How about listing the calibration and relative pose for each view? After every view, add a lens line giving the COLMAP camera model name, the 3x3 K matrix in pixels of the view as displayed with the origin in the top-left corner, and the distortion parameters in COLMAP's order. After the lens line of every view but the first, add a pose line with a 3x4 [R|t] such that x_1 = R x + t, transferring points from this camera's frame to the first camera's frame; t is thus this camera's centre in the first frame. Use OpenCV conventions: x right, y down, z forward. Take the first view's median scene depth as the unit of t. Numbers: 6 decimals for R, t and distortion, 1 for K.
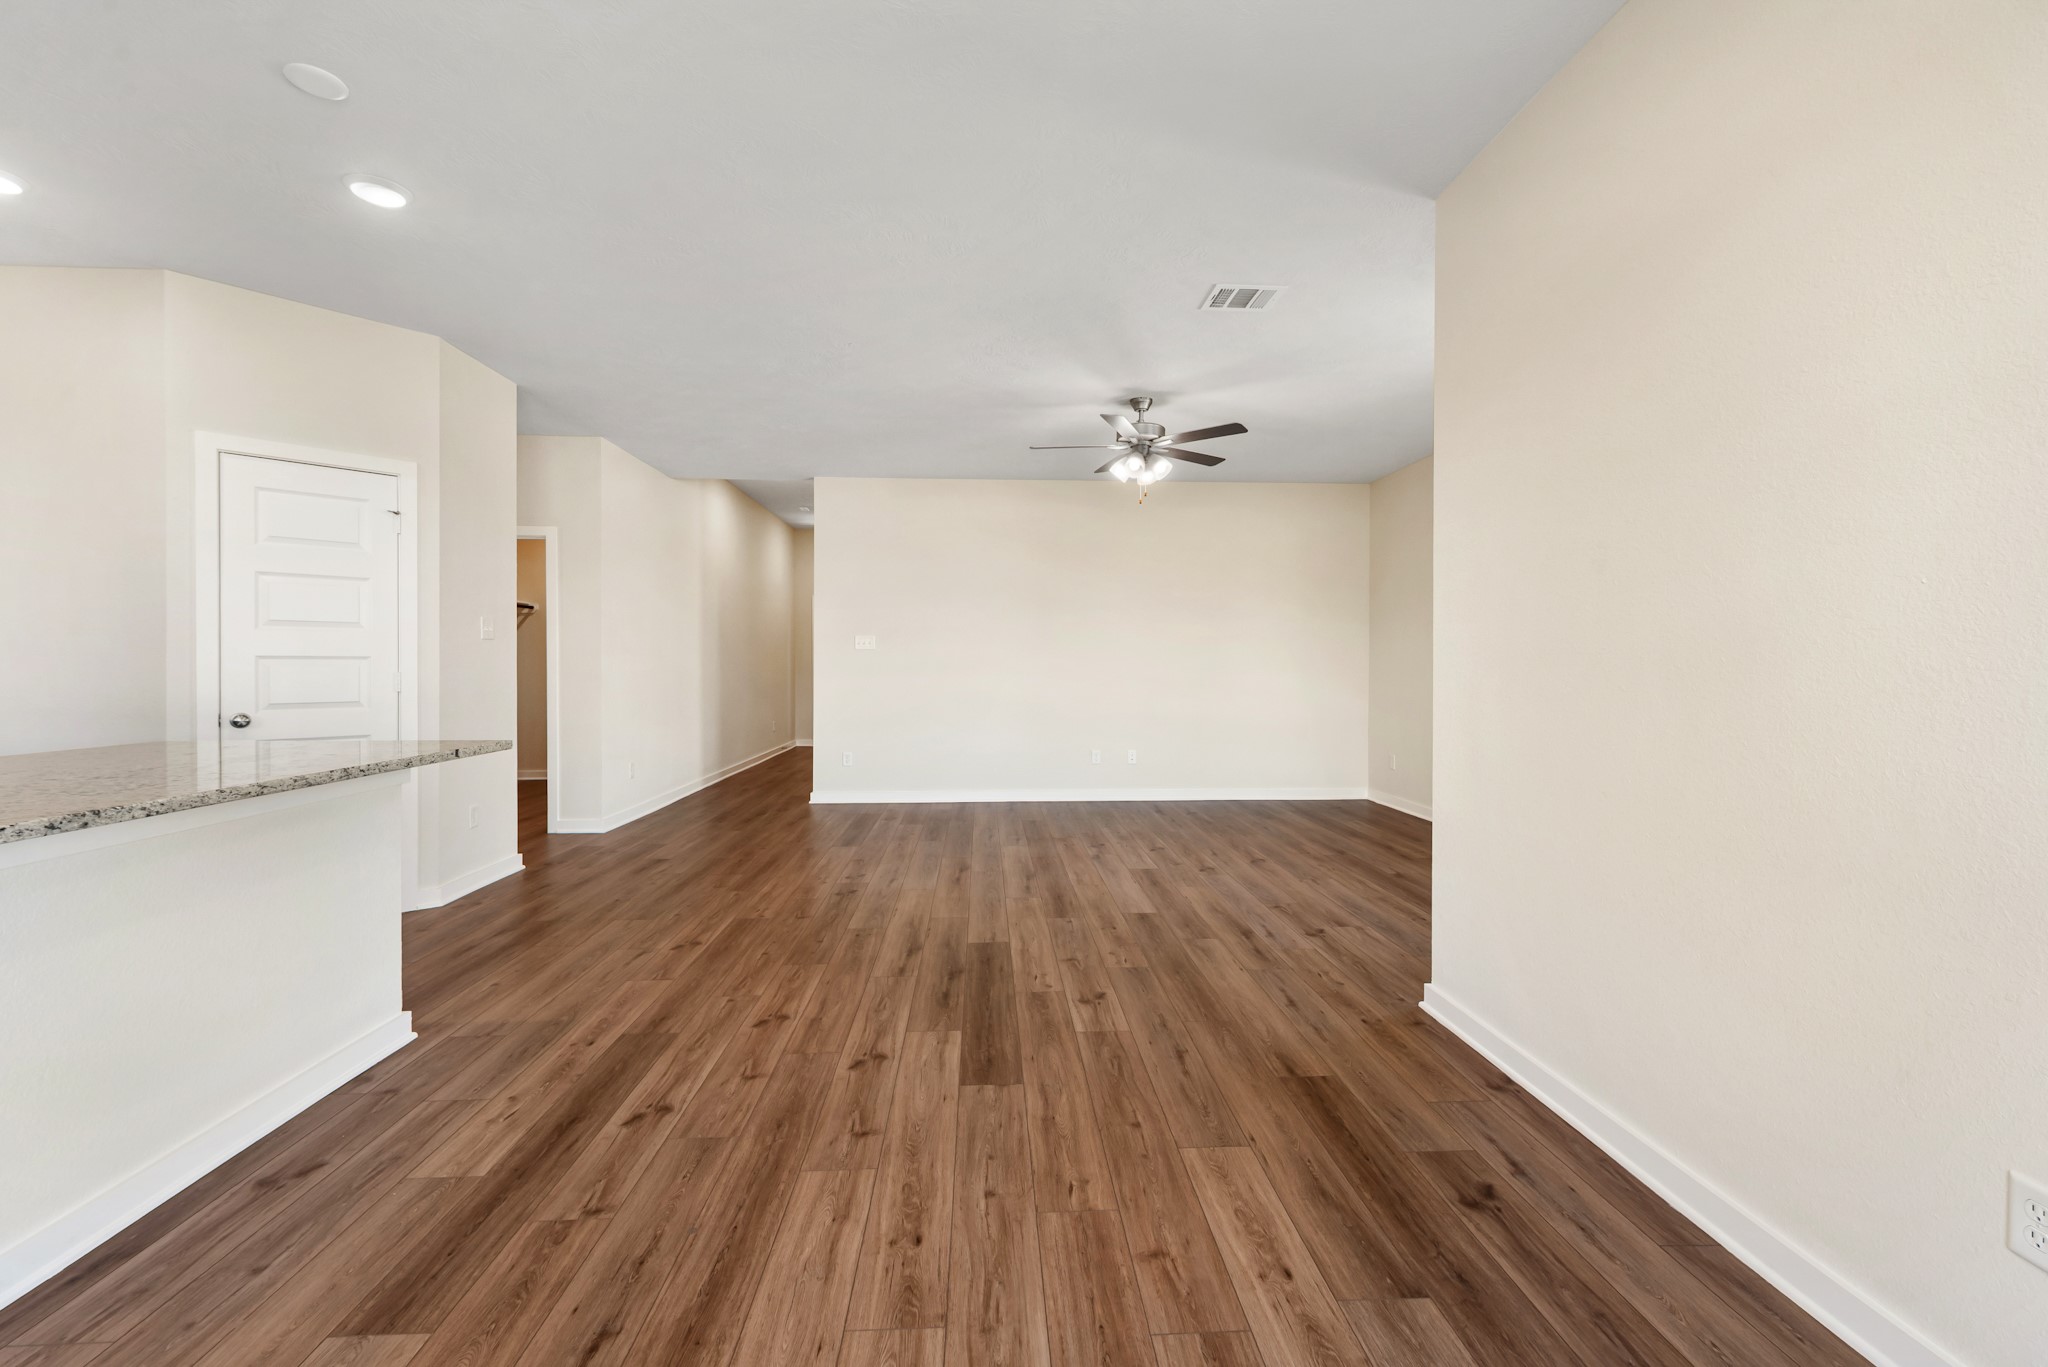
lens RADIAL K [[852.9, 0, 1039.0], [0, 852.9, 658.5], [0, 0, 1]] dist [0.012024, -0.000859]
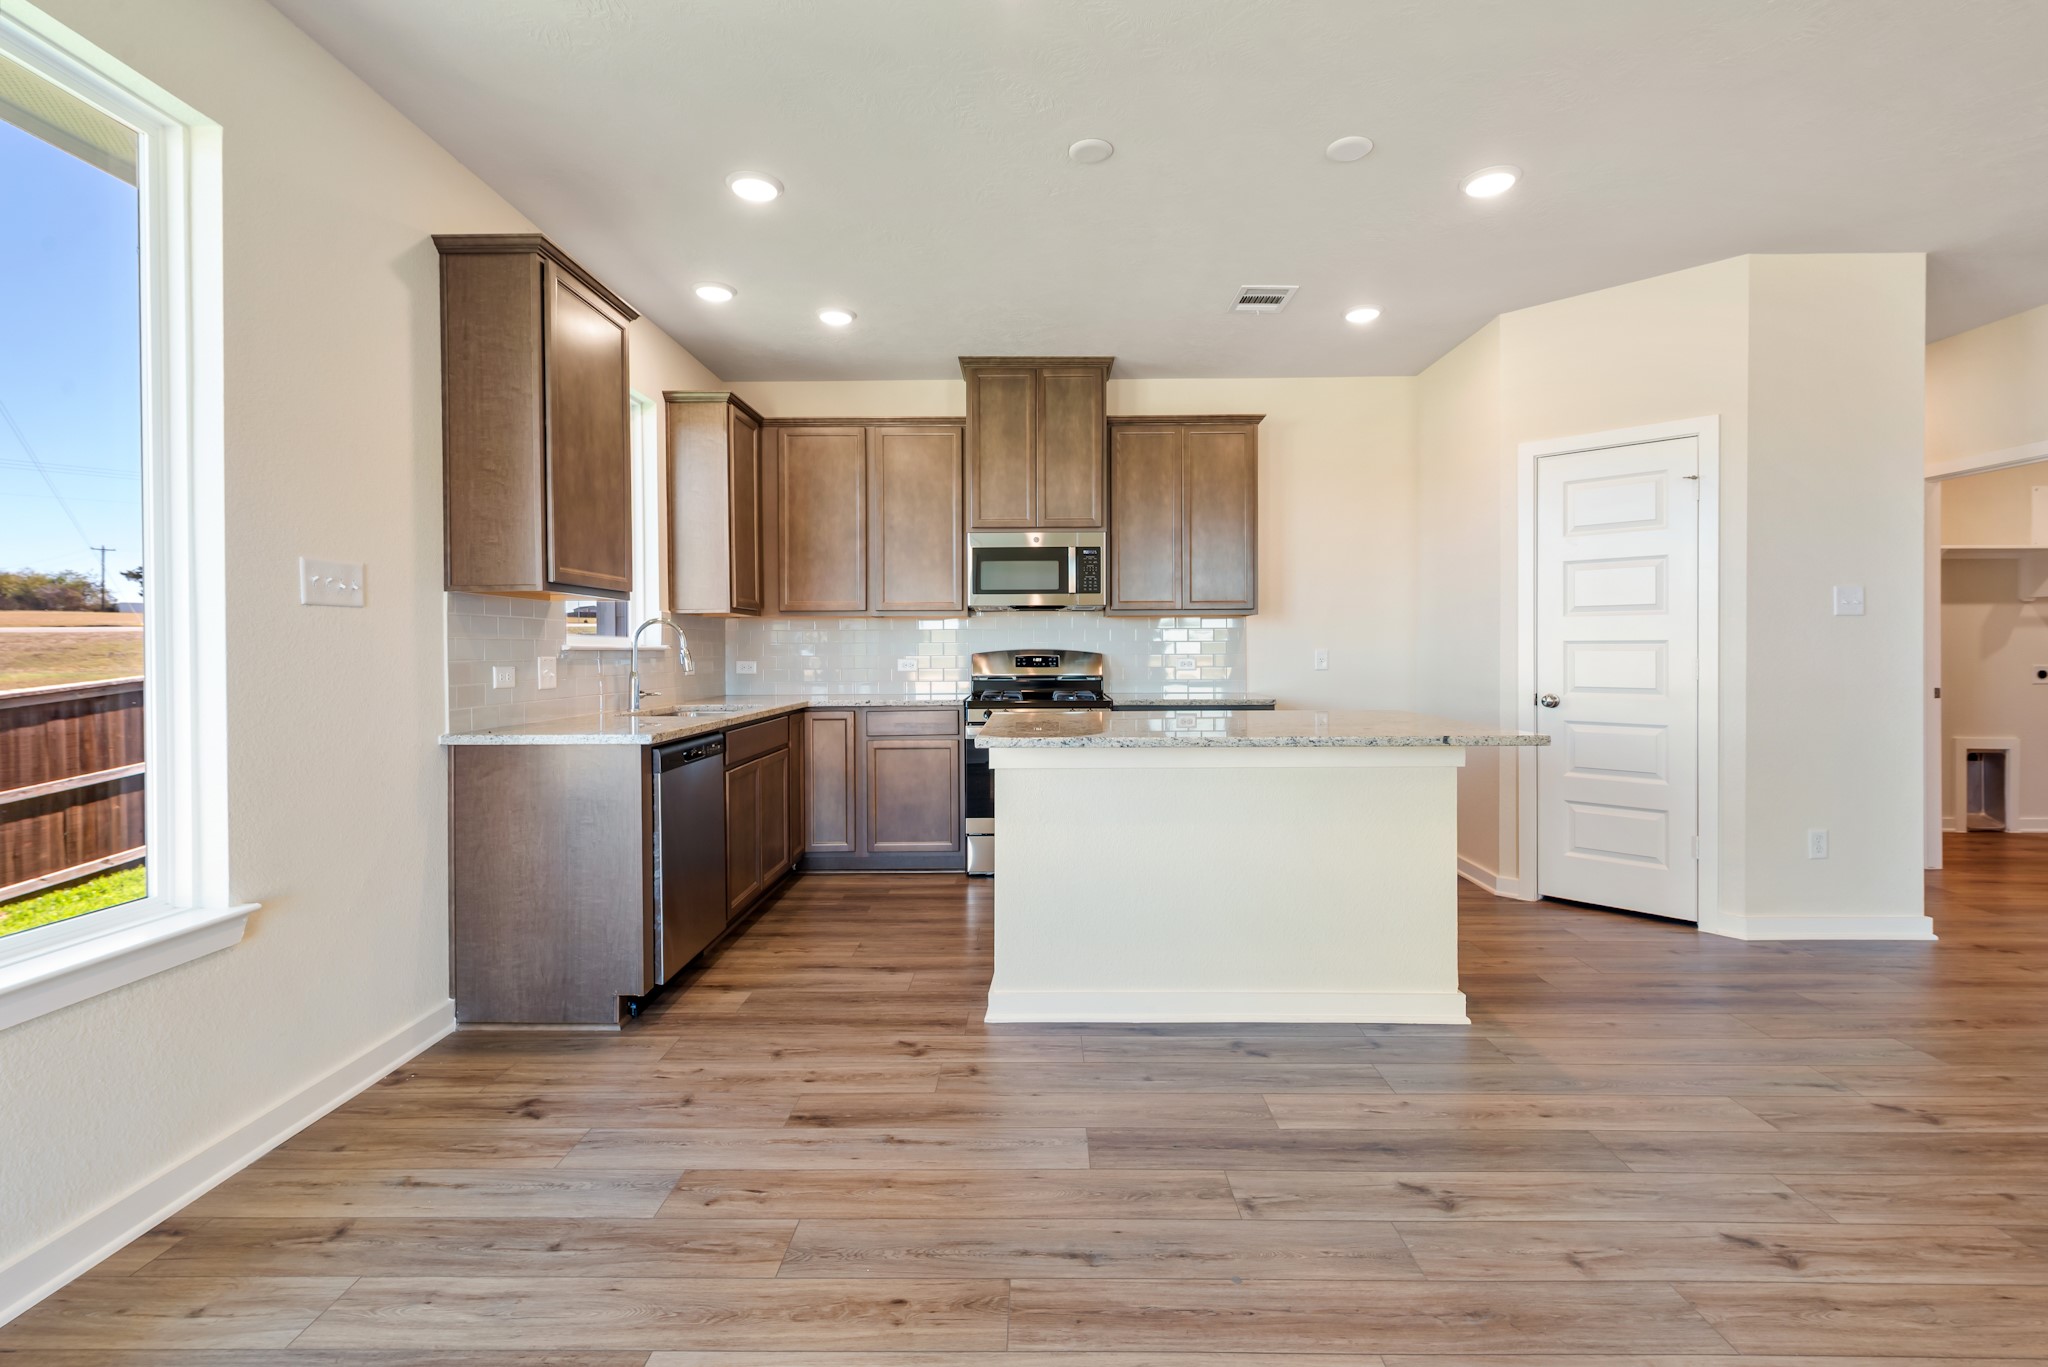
lens RADIAL K [[922.4, 0, 1020.8], [0, 922.4, 652.9], [0, 0, 1]] dist [0.014189, -0.003691]
pose [[-0.067430, 0.003370, -0.997718, 0.455525], [0.007687, 0.999966, 0.002858, 0.004228], [0.997694, -0.007477, -0.067453, 0.665078]]
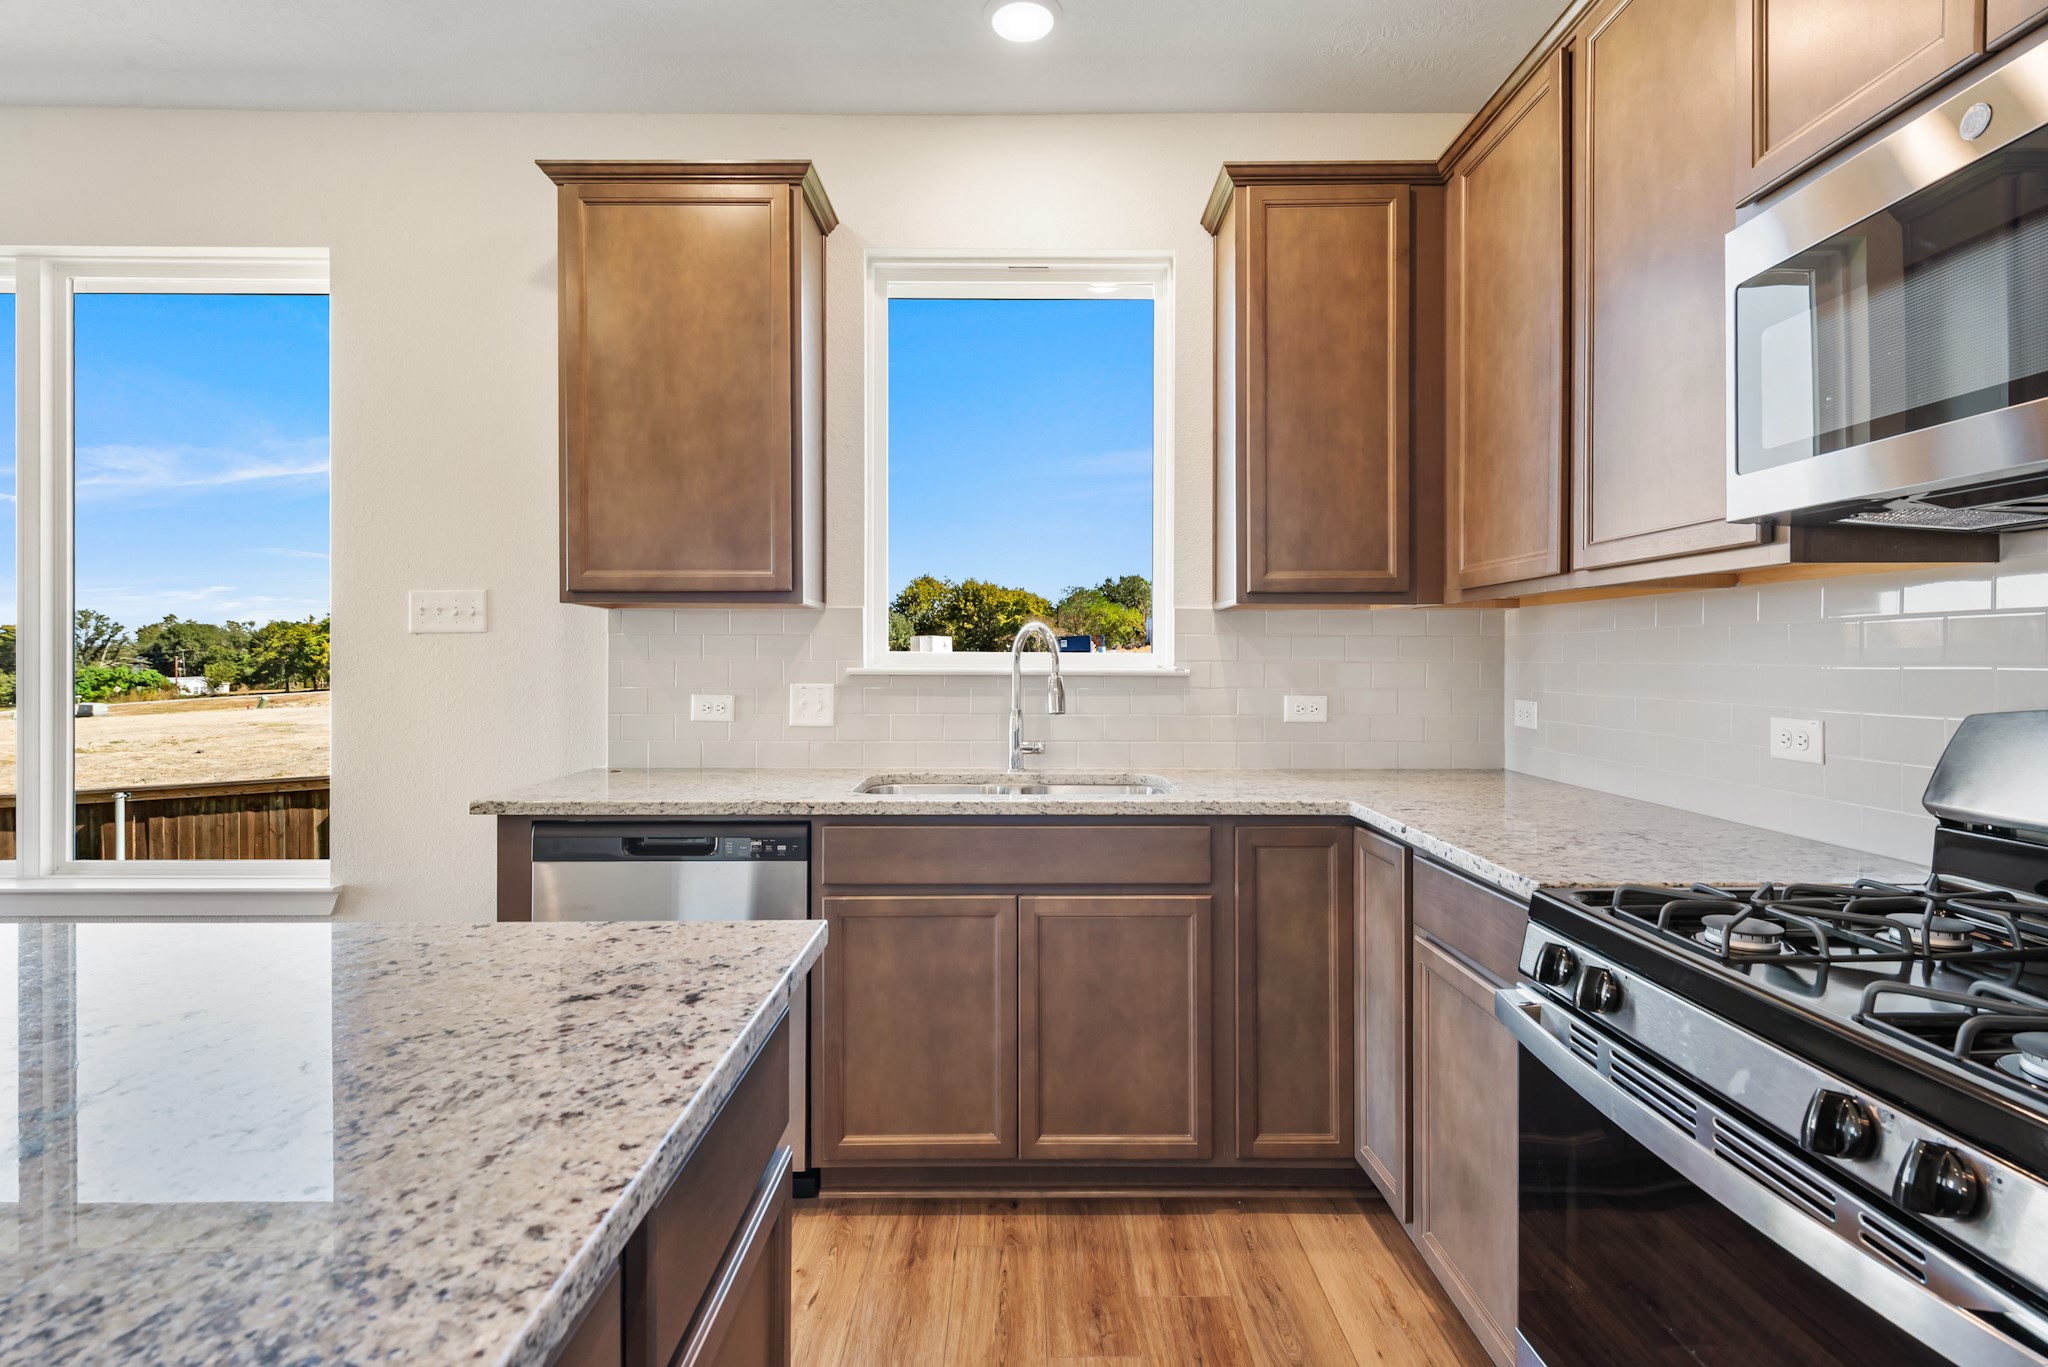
lens RADIAL K [[1003.1, 0, 1031.9], [0, 1003.1, 667.3], [0, 0, 1]] dist [-0.004347, -0.000772]
pose [[-0.998999, -0.002543, 0.044658, -1.314592], [-0.002252, 0.999976, 0.006553, -0.019013], [-0.044674, 0.006446, -0.998981, 1.004311]]
